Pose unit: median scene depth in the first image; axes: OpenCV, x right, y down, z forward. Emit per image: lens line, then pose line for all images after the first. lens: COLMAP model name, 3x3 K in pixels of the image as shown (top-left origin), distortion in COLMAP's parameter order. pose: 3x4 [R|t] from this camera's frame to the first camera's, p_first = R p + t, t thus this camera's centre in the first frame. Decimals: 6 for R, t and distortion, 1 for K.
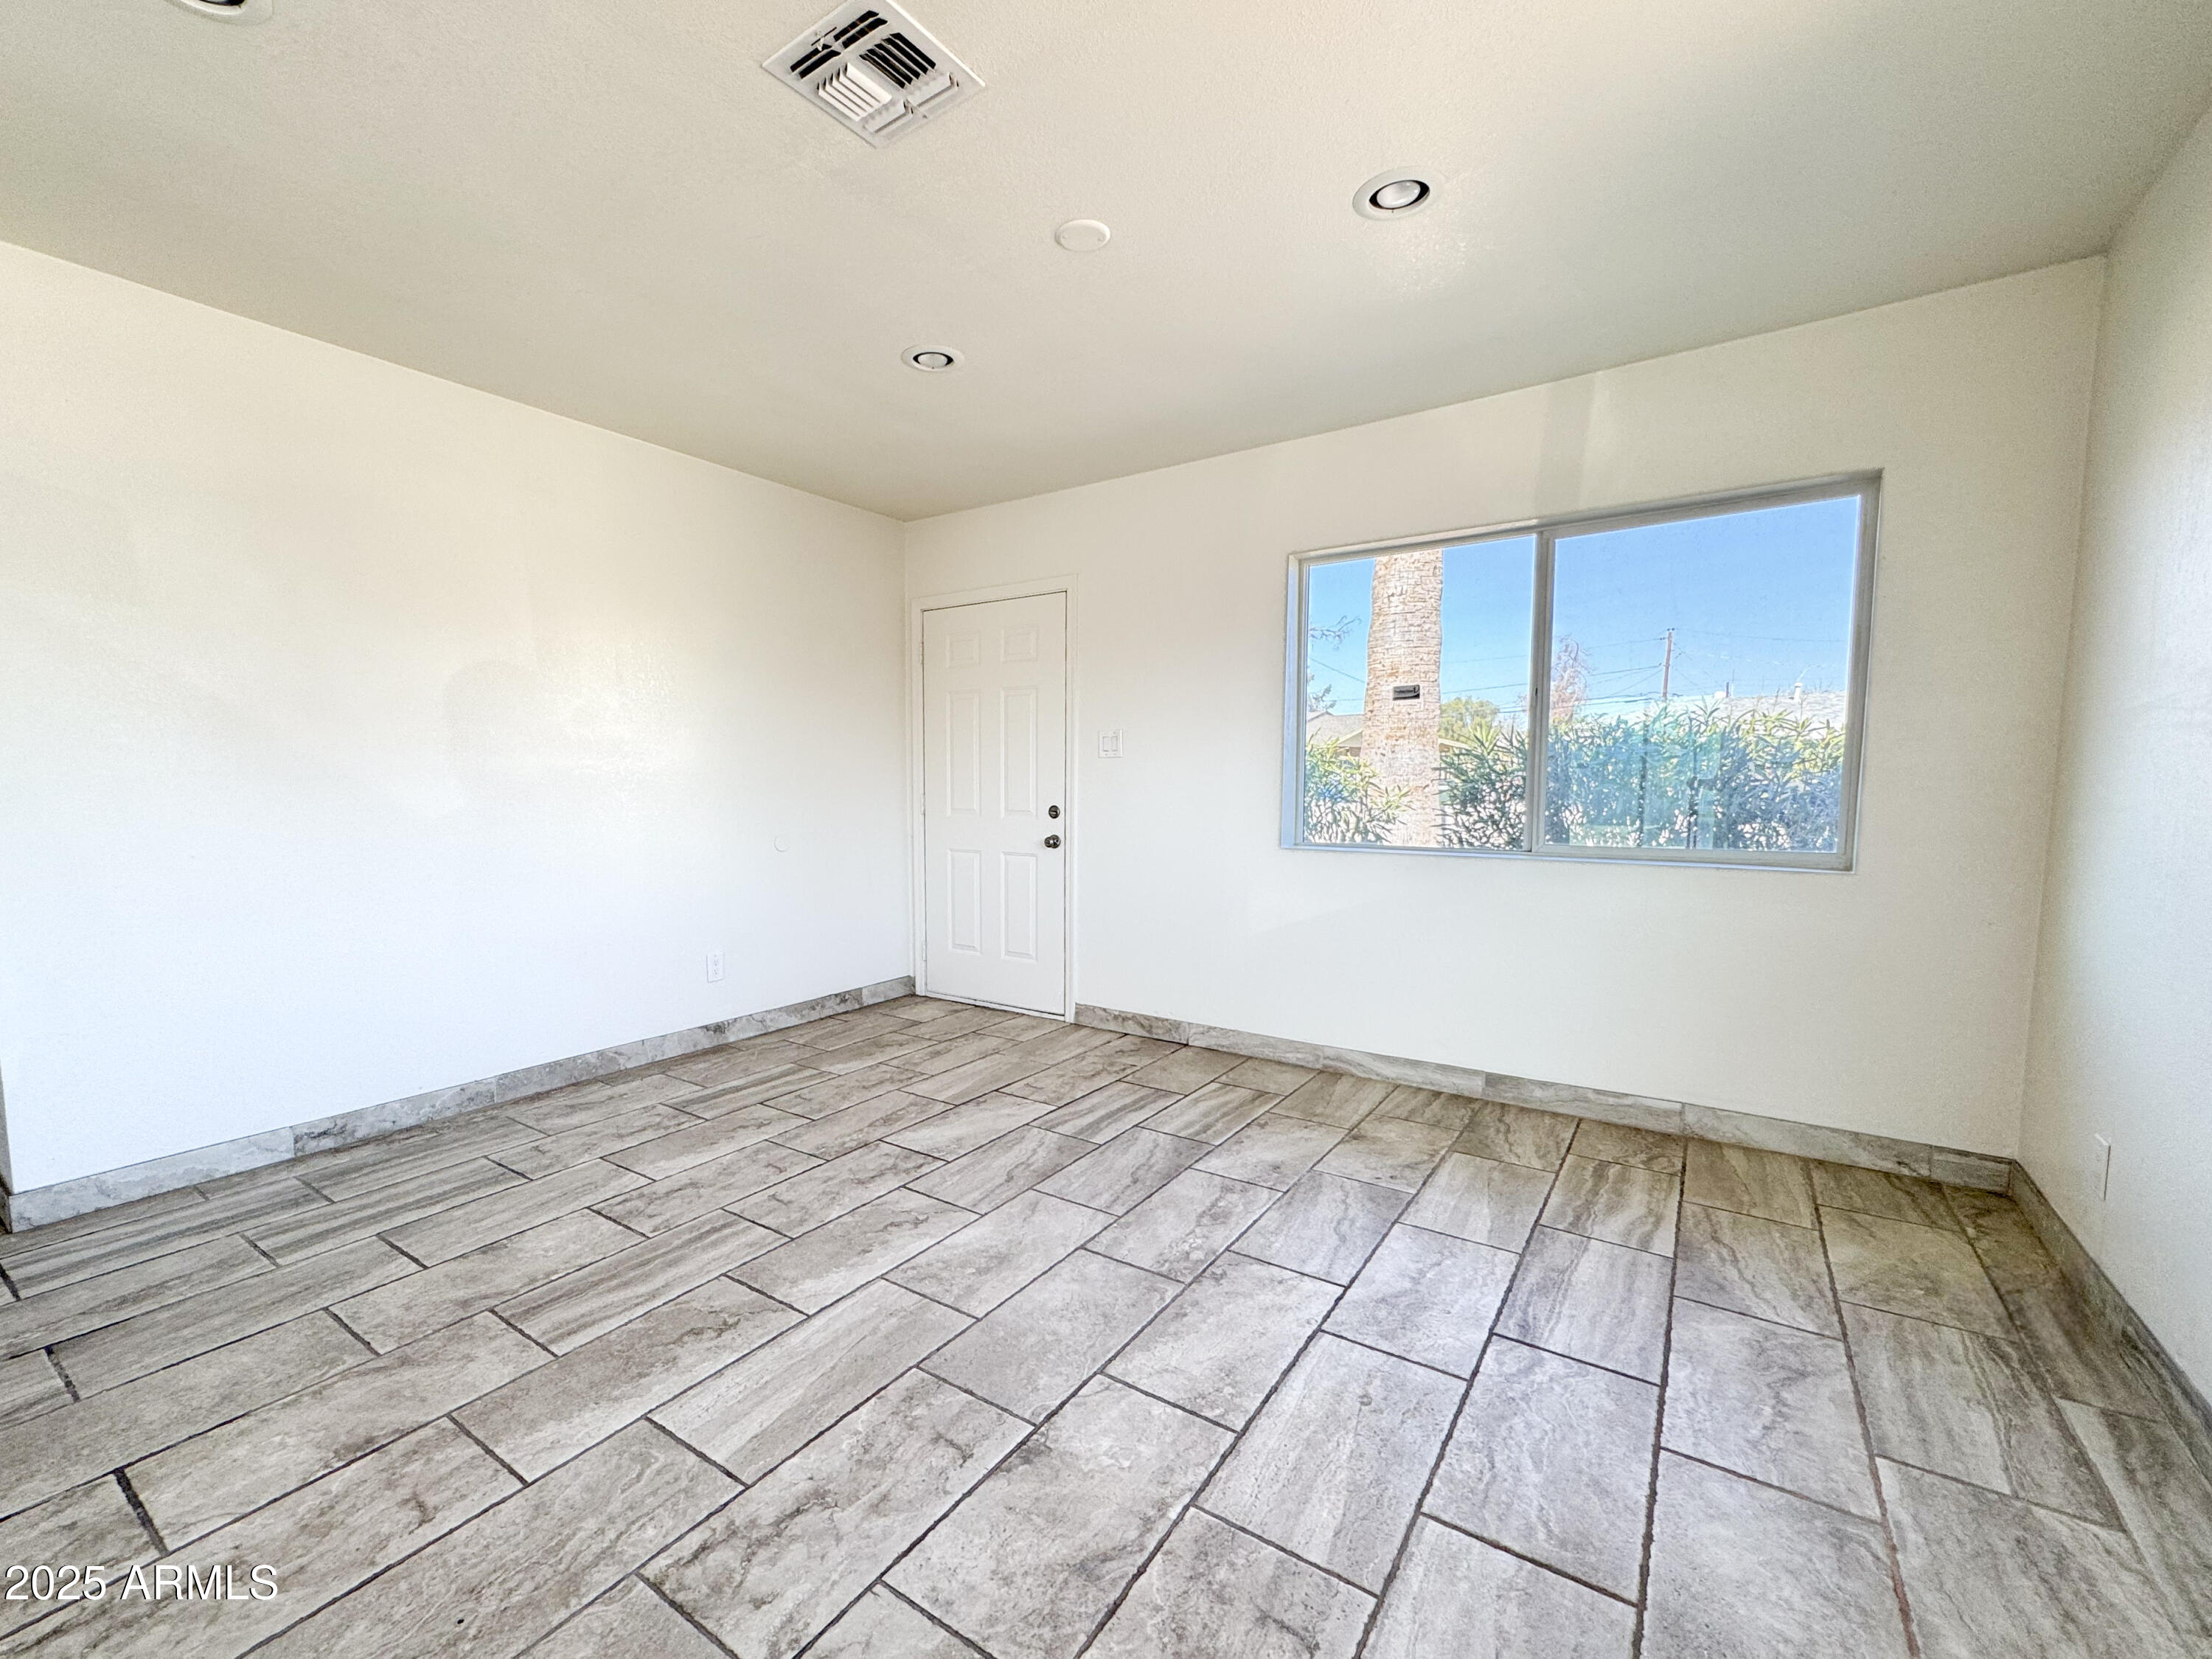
lens RADIAL K [[951.3, 0, 1035.5], [0, 951.3, 863.8], [0, 0, 1]] dist [-0.001195, 0.000209]
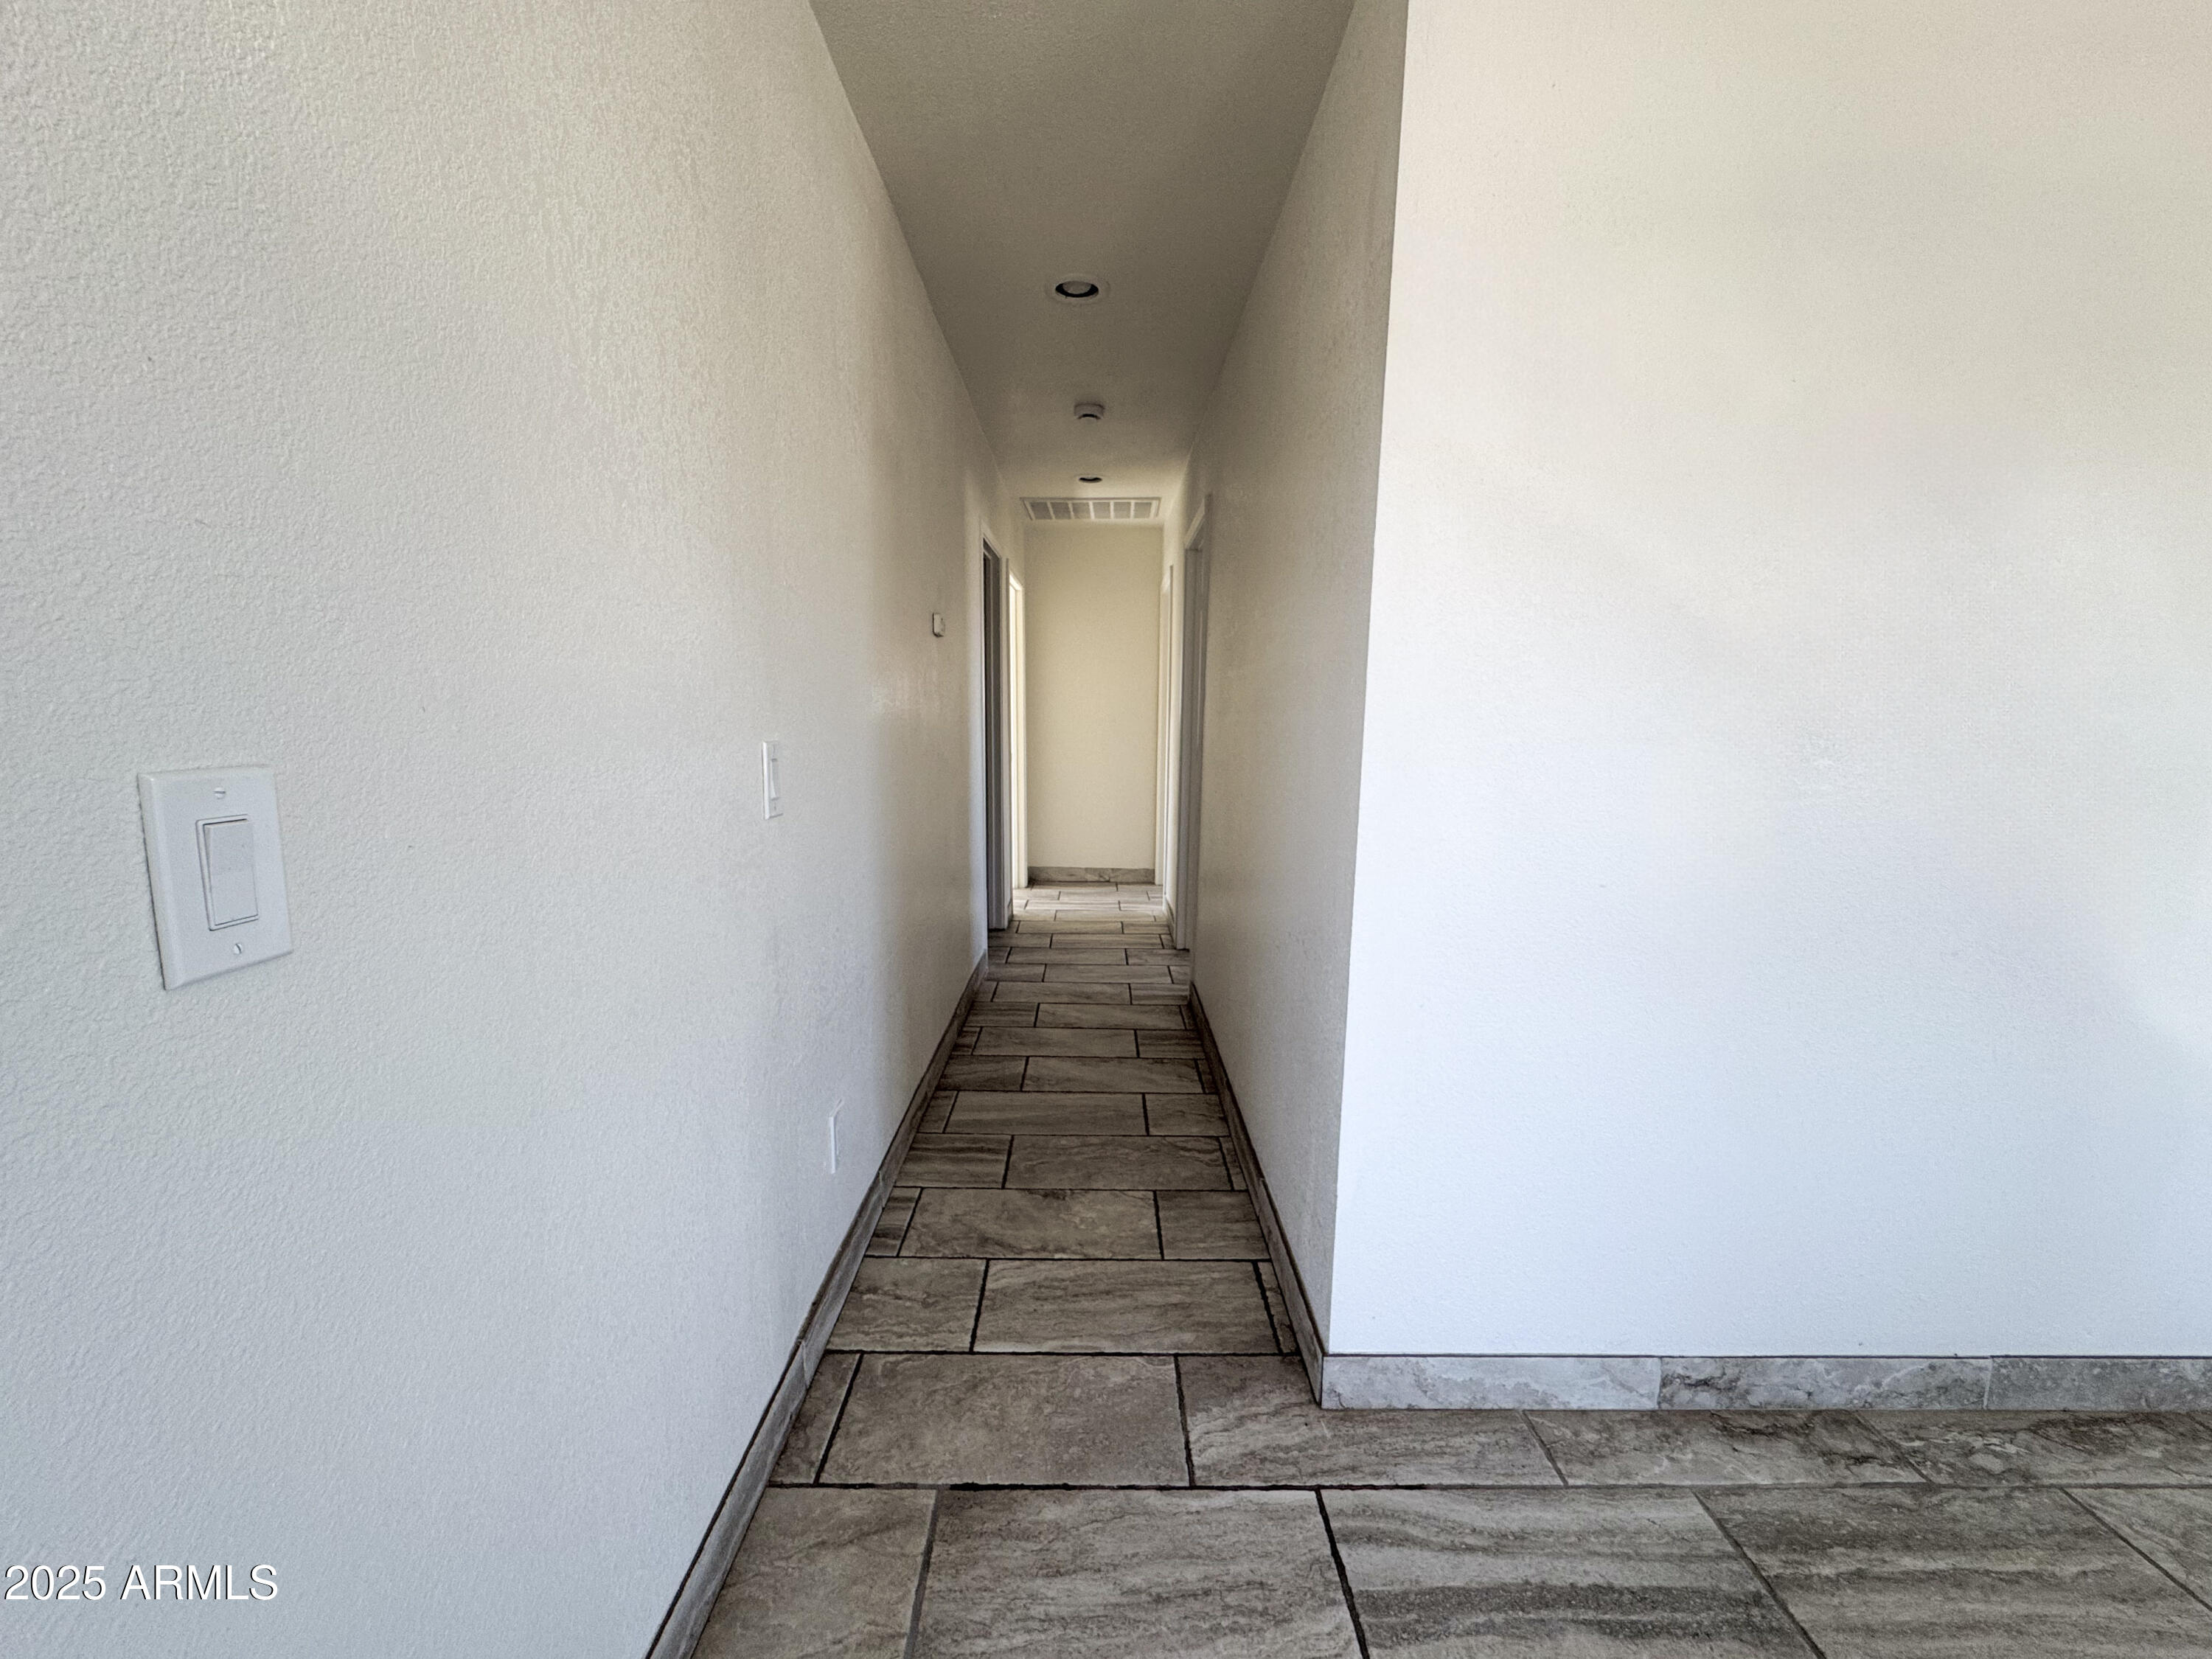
lens RADIAL K [[902.0, 0, 1104.0], [0, 902.0, 829.1], [0, 0, 1]] dist [-0.001615, 0.000481]
pose [[0.596107, 0.111676, -0.795100, -0.667426], [-0.088293, 0.993392, 0.073332, -0.058782], [0.798035, 0.026488, 0.602028, 0.449357]]
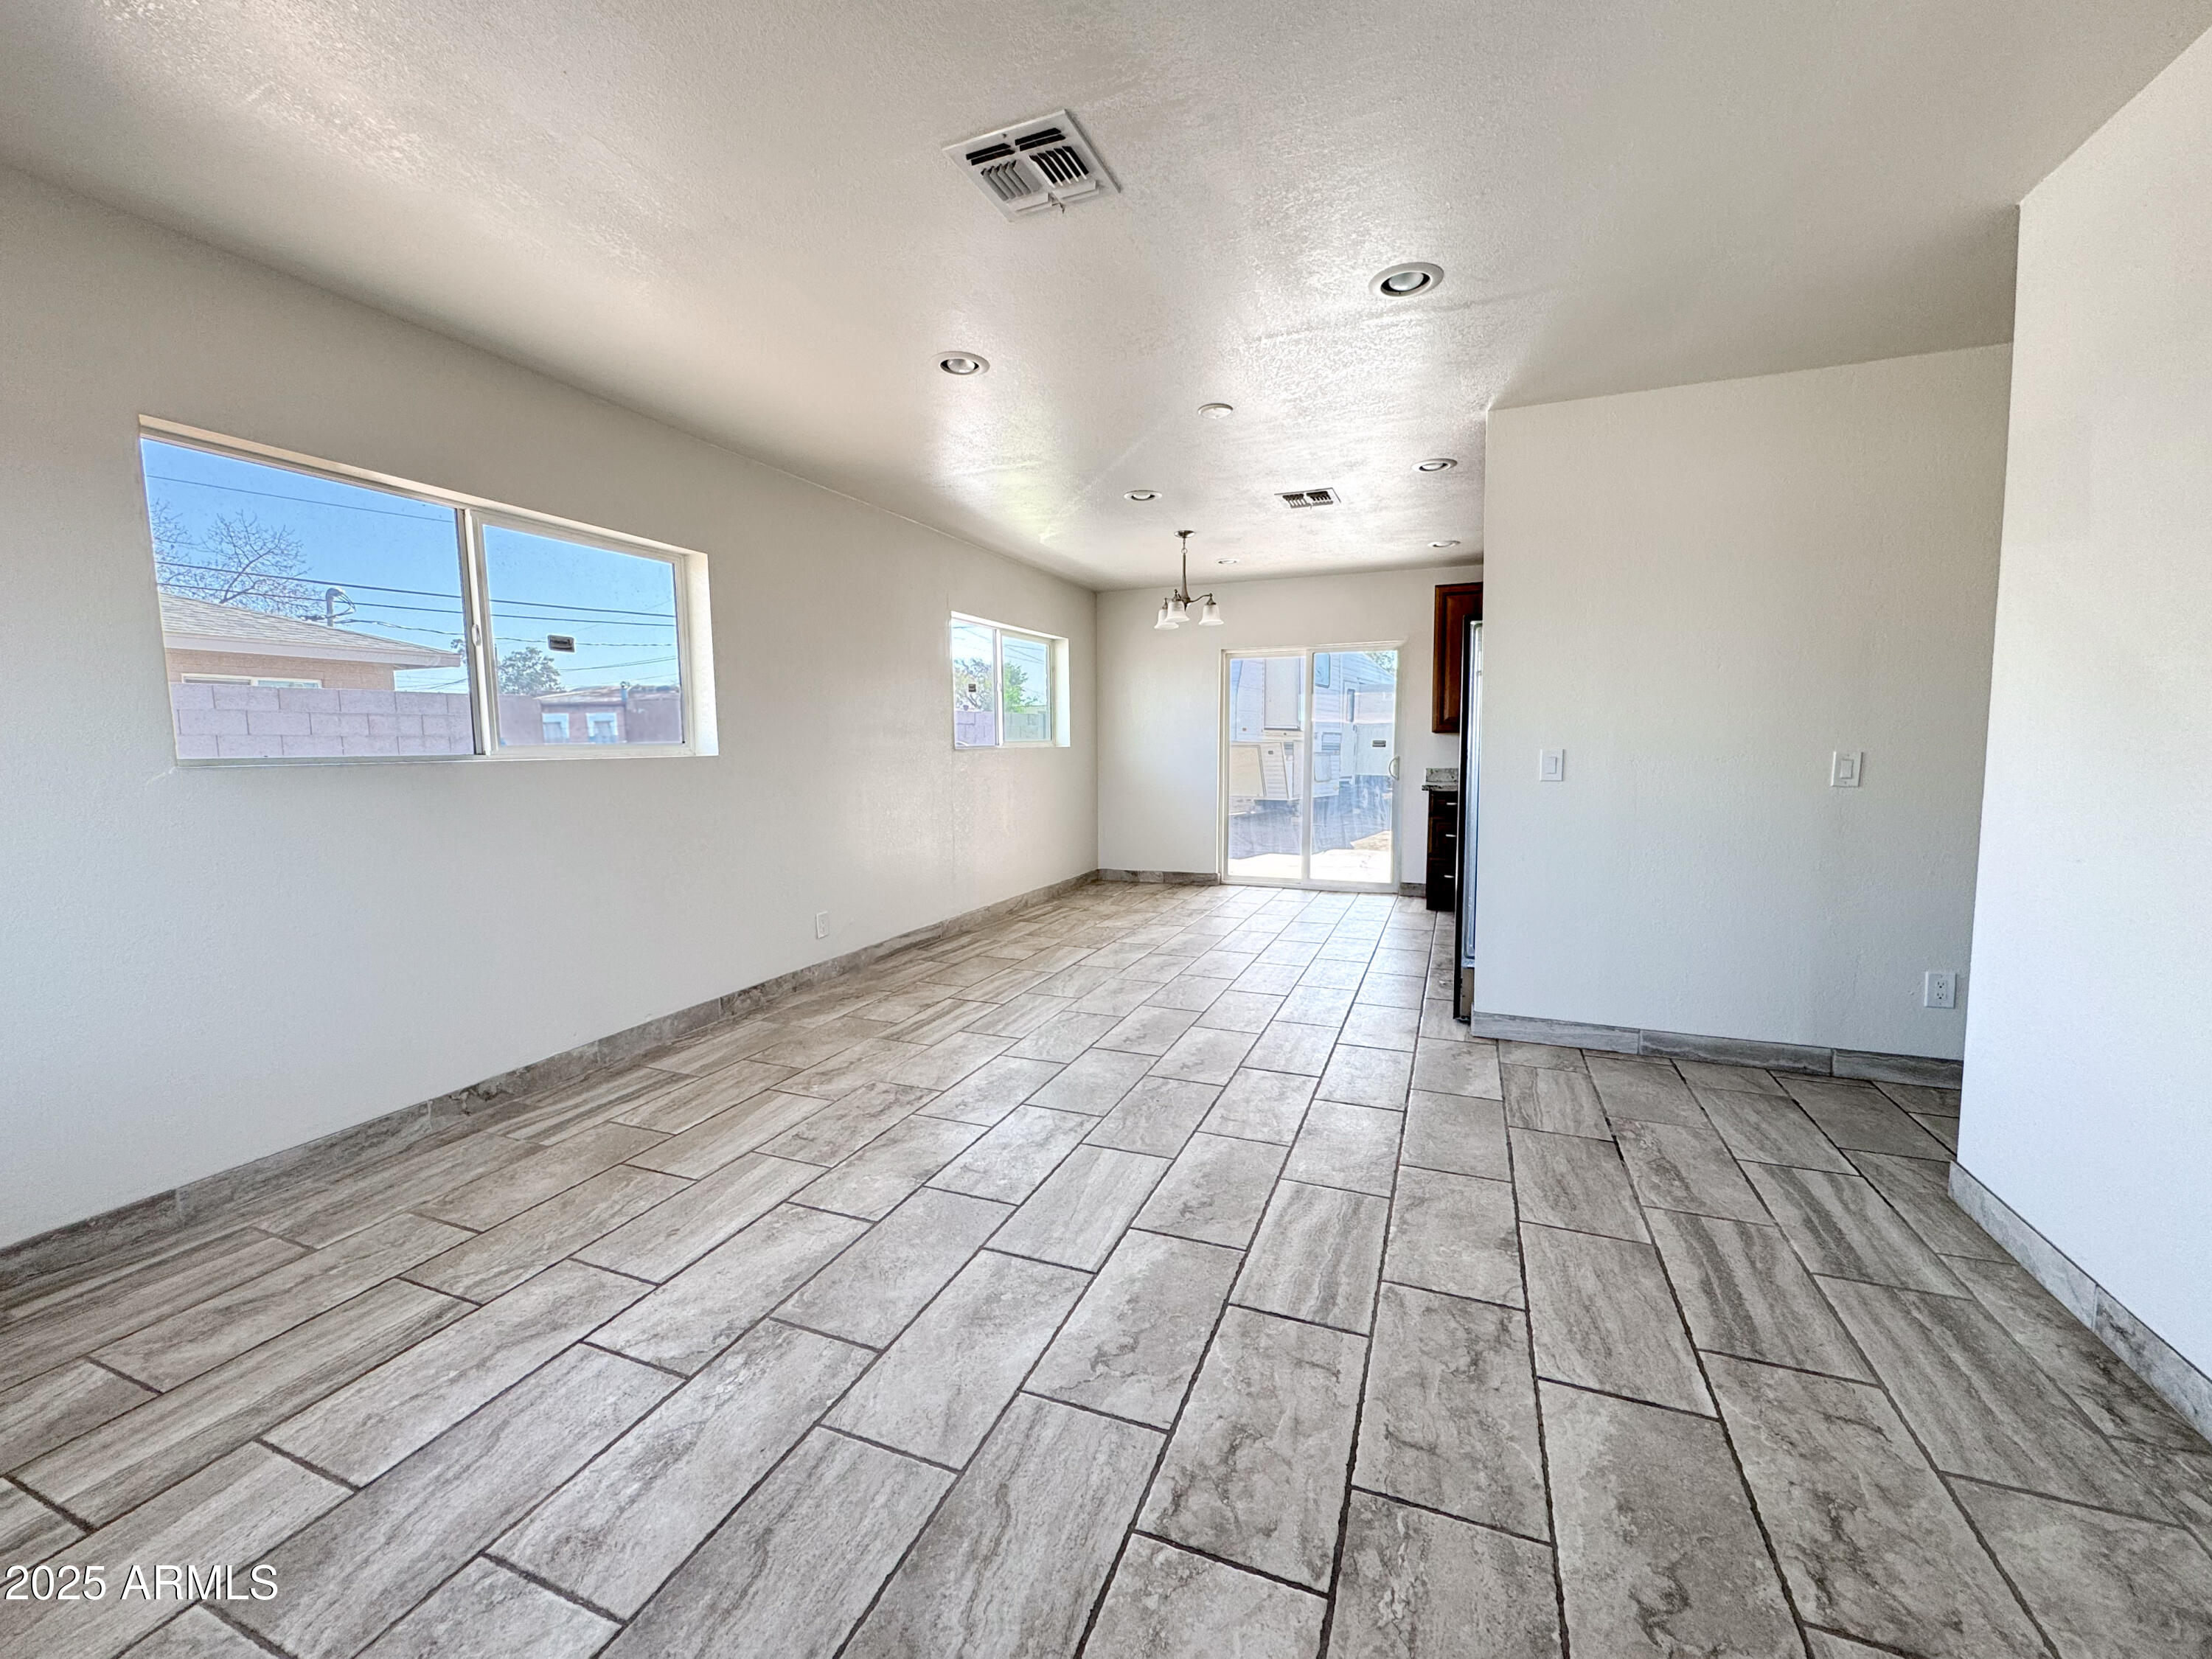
lens RADIAL K [[893.4, 0, 1103.8], [0, 893.4, 828.0], [0, 0, 1]] dist [-0.003101, 0.000117]
pose [[-0.970350, 0.032740, -0.239476, 0.029181], [-0.012419, 0.982721, 0.184677, -0.161835], [0.241385, 0.182175, -0.953177, 1.554607]]
